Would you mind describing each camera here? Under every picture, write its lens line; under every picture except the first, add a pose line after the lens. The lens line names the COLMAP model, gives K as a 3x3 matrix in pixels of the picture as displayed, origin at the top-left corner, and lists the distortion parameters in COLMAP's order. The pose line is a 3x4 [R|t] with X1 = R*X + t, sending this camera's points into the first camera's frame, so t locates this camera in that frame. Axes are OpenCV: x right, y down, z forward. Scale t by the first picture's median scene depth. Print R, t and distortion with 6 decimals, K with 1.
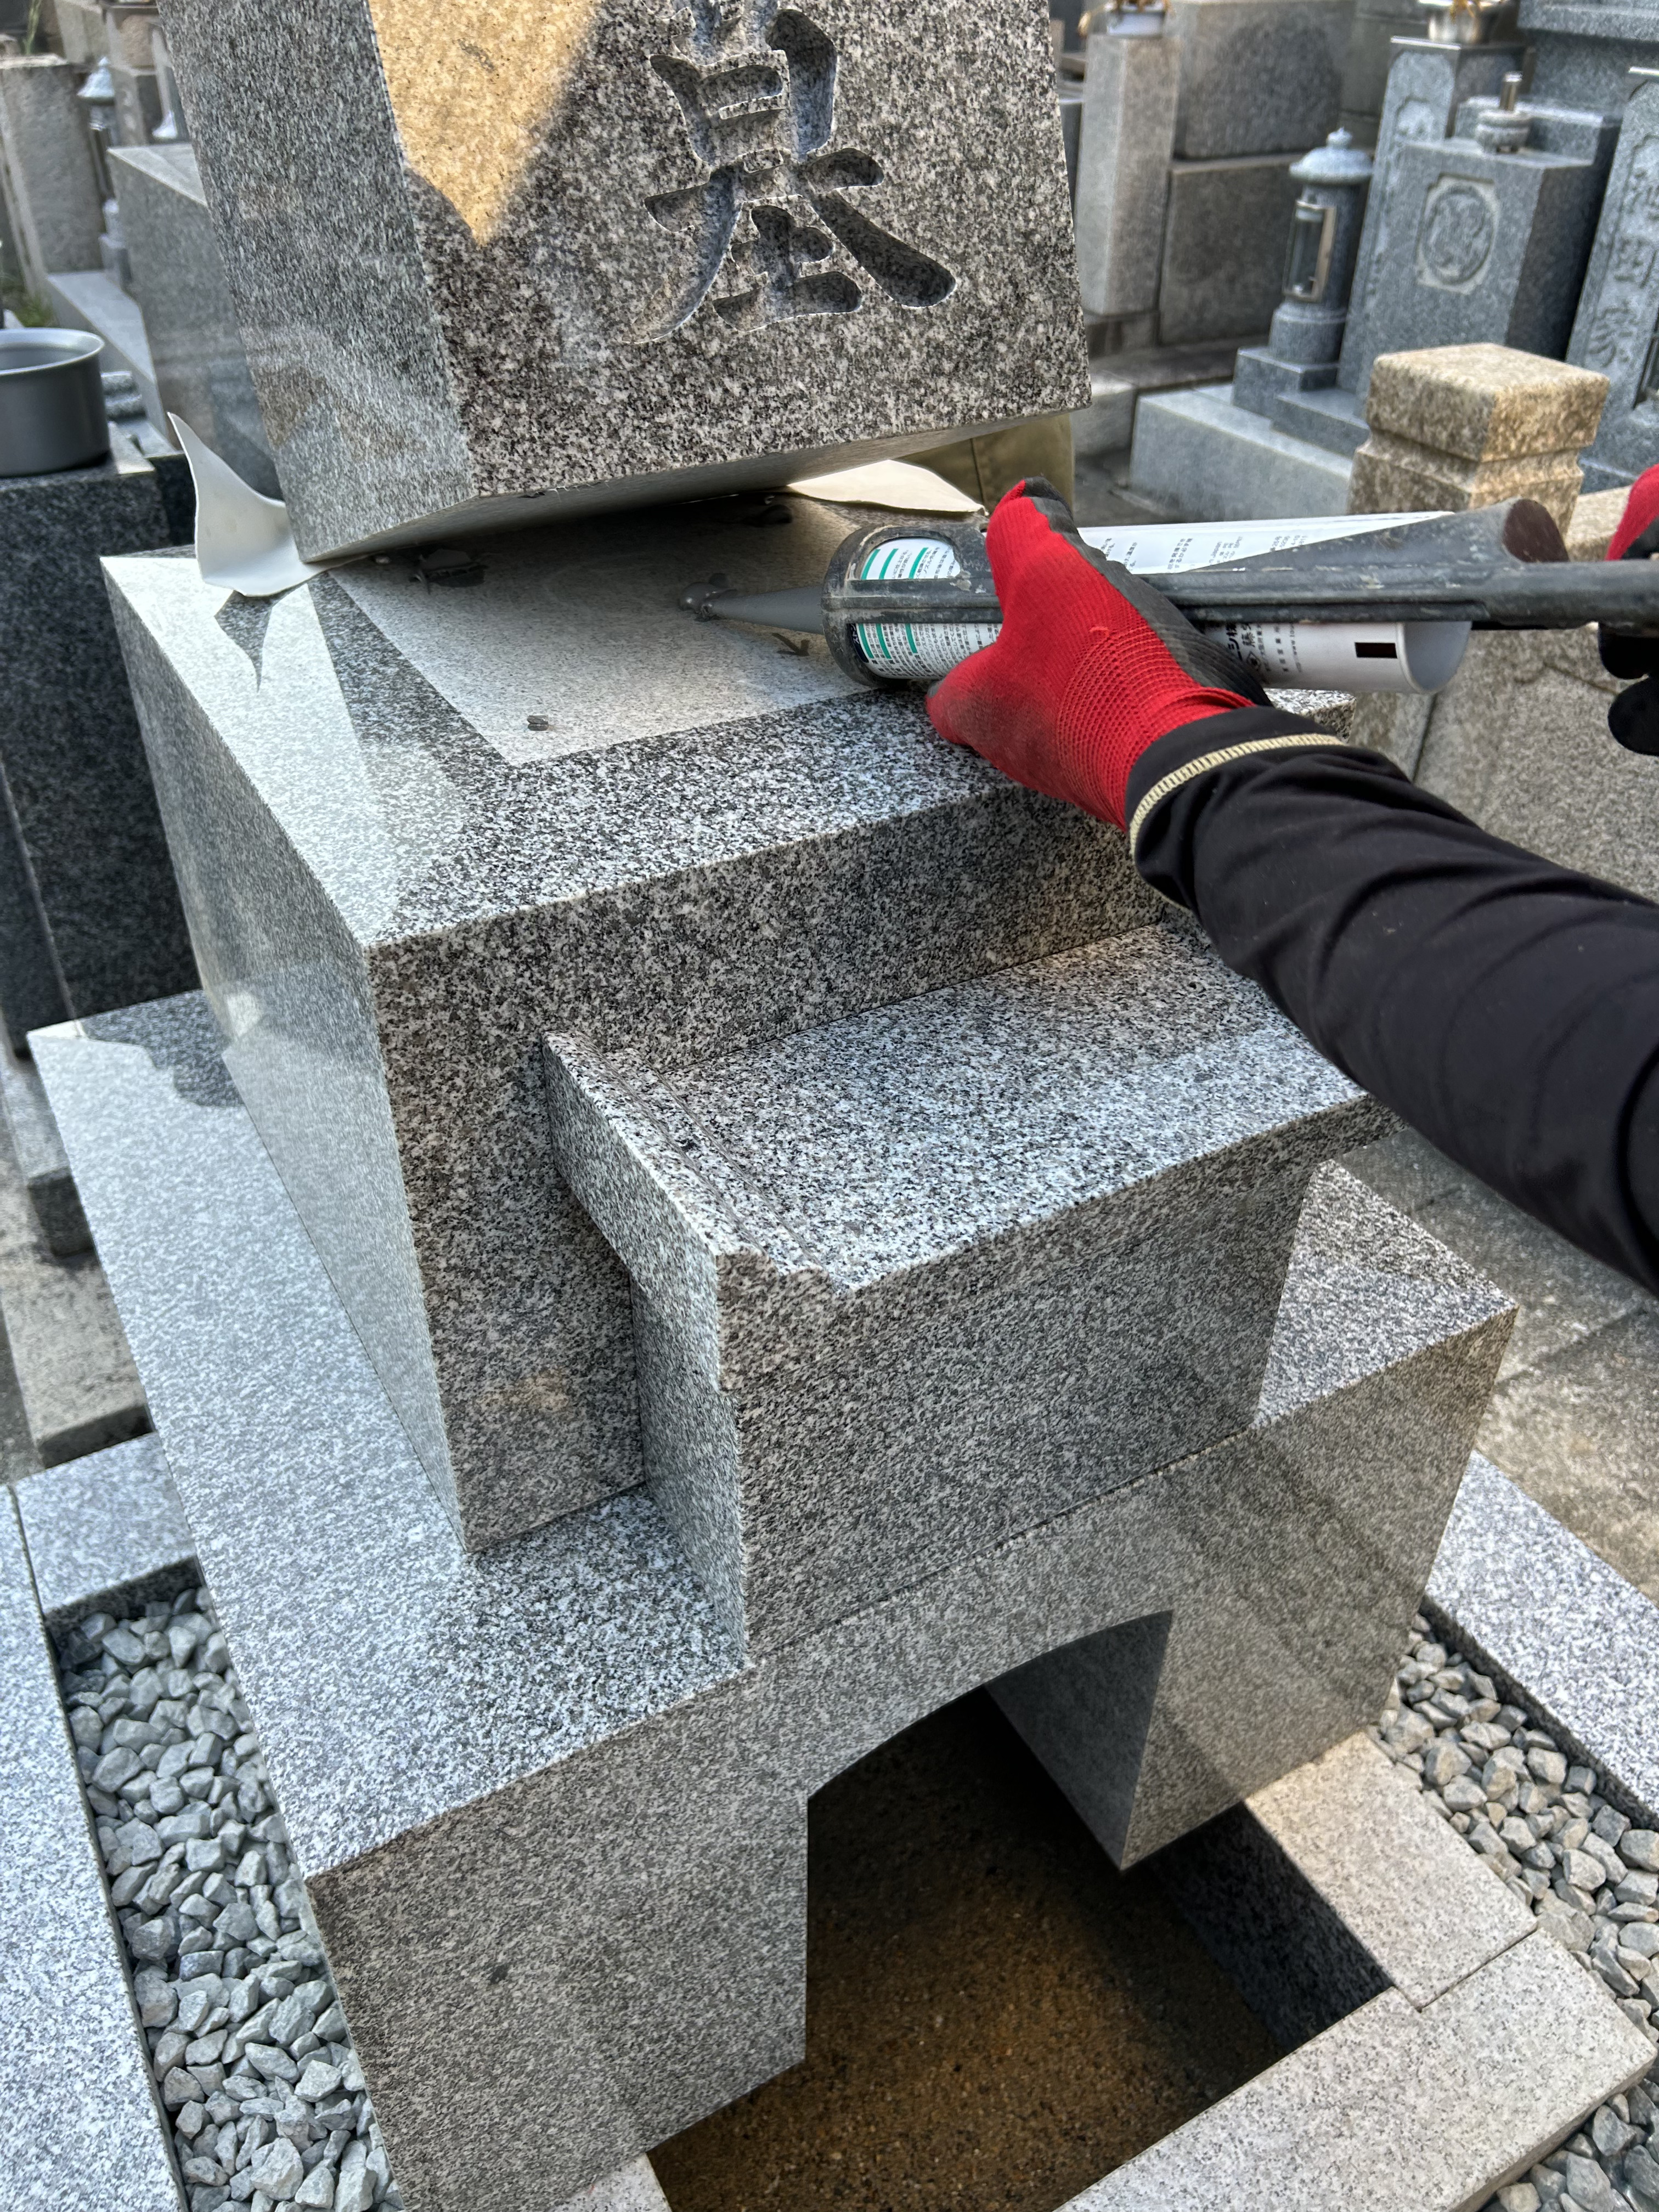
lens RADIAL K [[1683.4, 0, 826.7], [0, 1683.4, 1098.3], [0, 0, 1]] dist [0.052578, -0.078397]
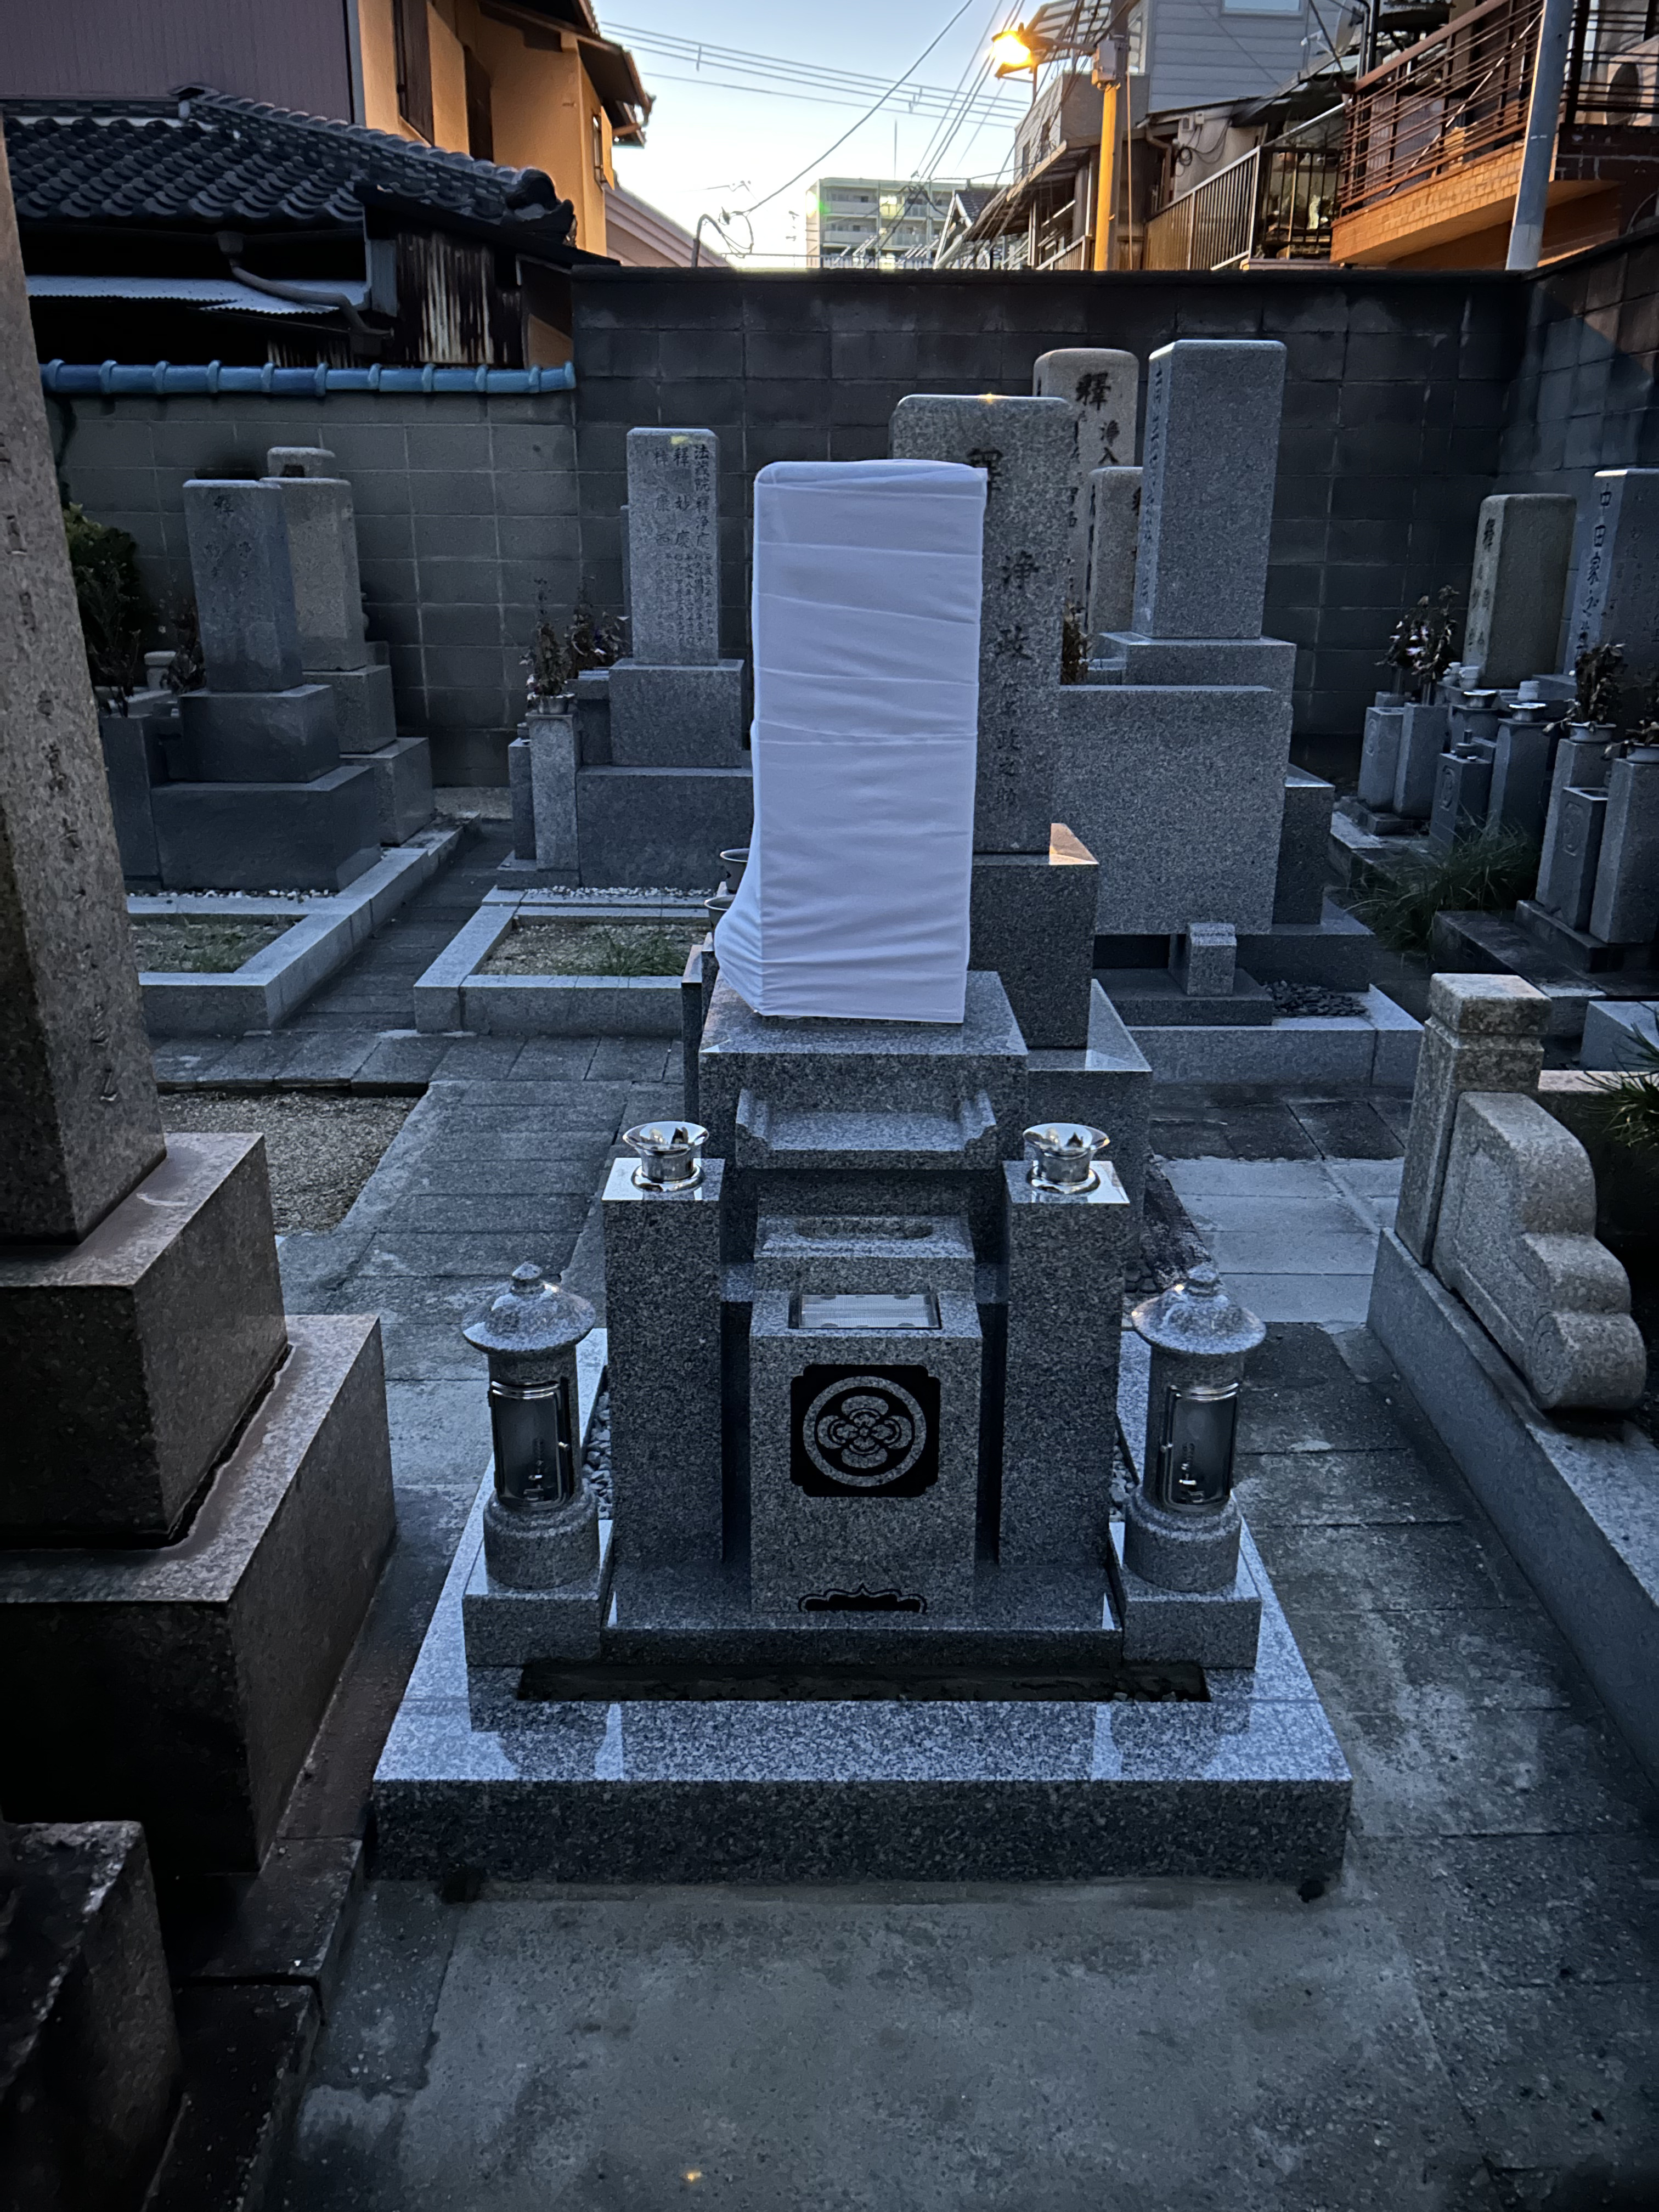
lens RADIAL K [[1666.3, 0, 842.8], [0, 1666.3, 1104.7], [0, 0, 1]] dist [0.040807, -0.051701]
pose [[0.872692, 0.155435, -0.462870, 0.373075], [-0.284246, 0.932511, -0.222773, 0.161465], [0.397005, 0.325982, 0.857976, -0.440984]]
